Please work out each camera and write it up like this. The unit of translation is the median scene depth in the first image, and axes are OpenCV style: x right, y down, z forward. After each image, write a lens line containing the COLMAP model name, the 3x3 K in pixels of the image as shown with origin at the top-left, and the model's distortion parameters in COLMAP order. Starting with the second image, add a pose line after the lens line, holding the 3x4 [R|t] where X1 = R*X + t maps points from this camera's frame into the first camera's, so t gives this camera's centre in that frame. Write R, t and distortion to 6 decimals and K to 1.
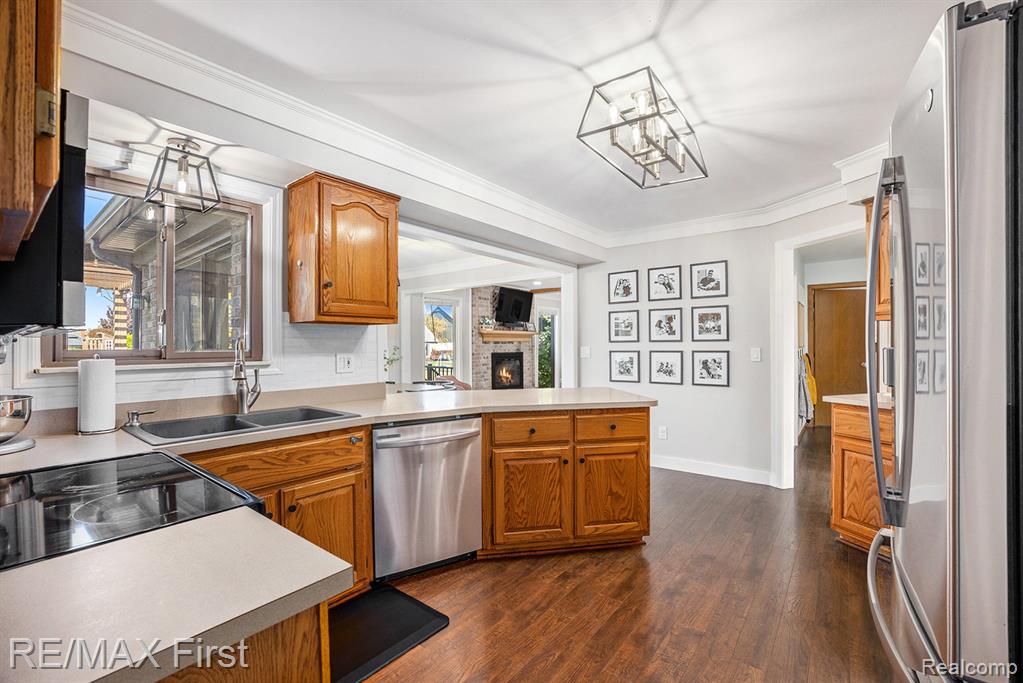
lens RADIAL K [[443.0, 0, 508.3], [0, 443.0, 345.2], [0, 0, 1]] dist [-0.001794, -0.000099]
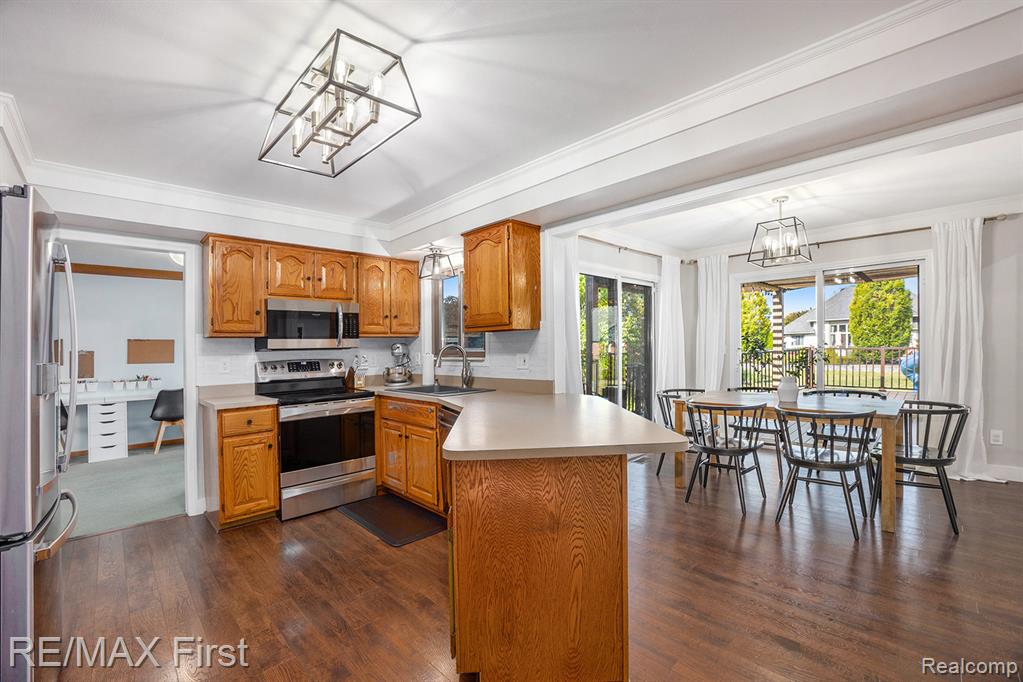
lens RADIAL K [[443.0, 0, 508.3], [0, 443.0, 344.7], [0, 0, 1]] dist [-0.001794, -0.000099]
pose [[-0.126780, 0.002829, -0.991927, 0.880130], [0.027506, 0.999621, -0.000665, -0.006790], [0.991549, -0.027368, -0.126810, 1.114090]]
